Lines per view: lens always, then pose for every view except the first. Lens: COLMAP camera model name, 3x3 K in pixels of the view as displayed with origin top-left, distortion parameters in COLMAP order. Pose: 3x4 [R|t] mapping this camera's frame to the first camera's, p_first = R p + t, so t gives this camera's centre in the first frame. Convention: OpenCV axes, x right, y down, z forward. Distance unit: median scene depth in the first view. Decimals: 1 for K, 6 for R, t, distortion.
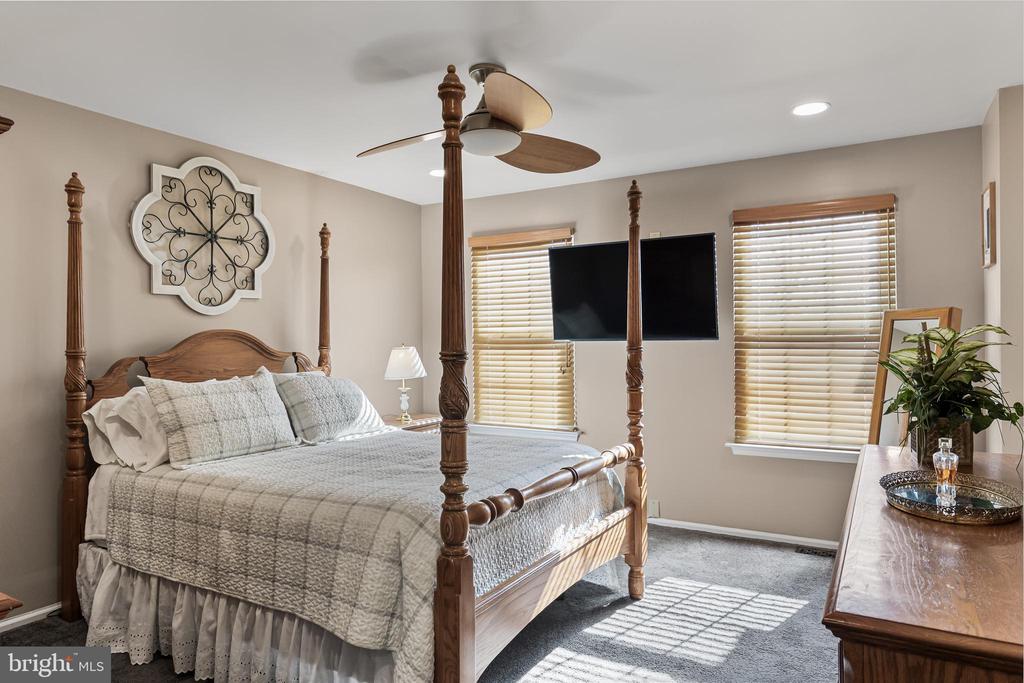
lens RADIAL K [[675.8, 0, 513.0], [0, 675.8, 342.5], [0, 0, 1]] dist [0.002166, 0.006415]
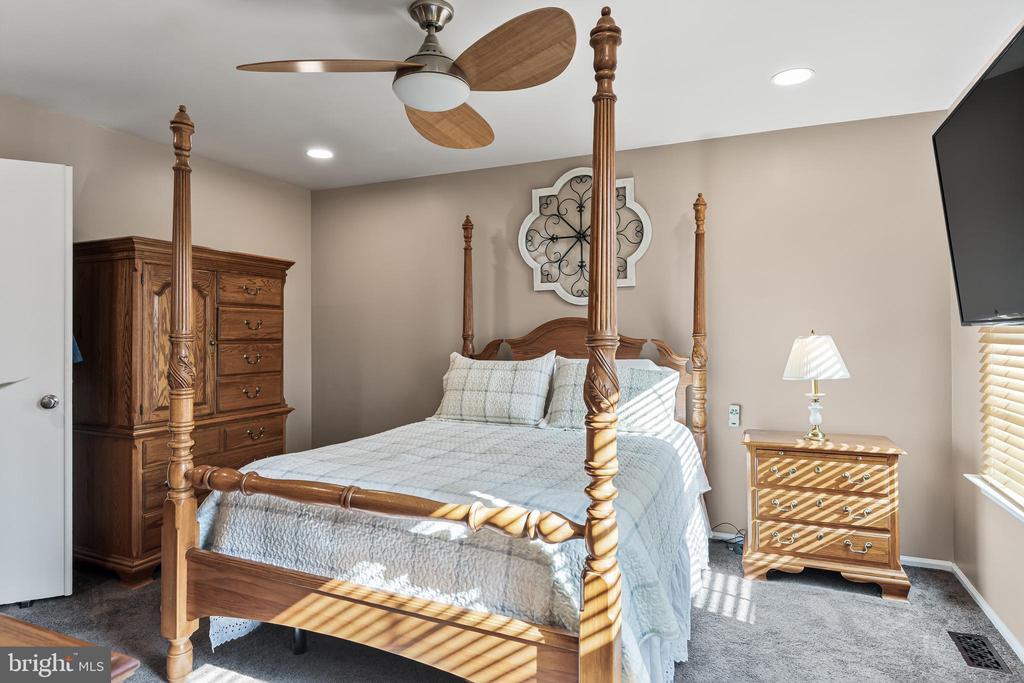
lens RADIAL K [[572.9, 0, 512.9], [0, 572.9, 331.6], [0, 0, 1]] dist [0.004785, 0.001082]
pose [[0.084981, 0.001294, -0.996382, 0.528710], [-0.005324, 0.999985, 0.000844, 0.004848], [0.996368, 0.005233, 0.084986, 0.831068]]
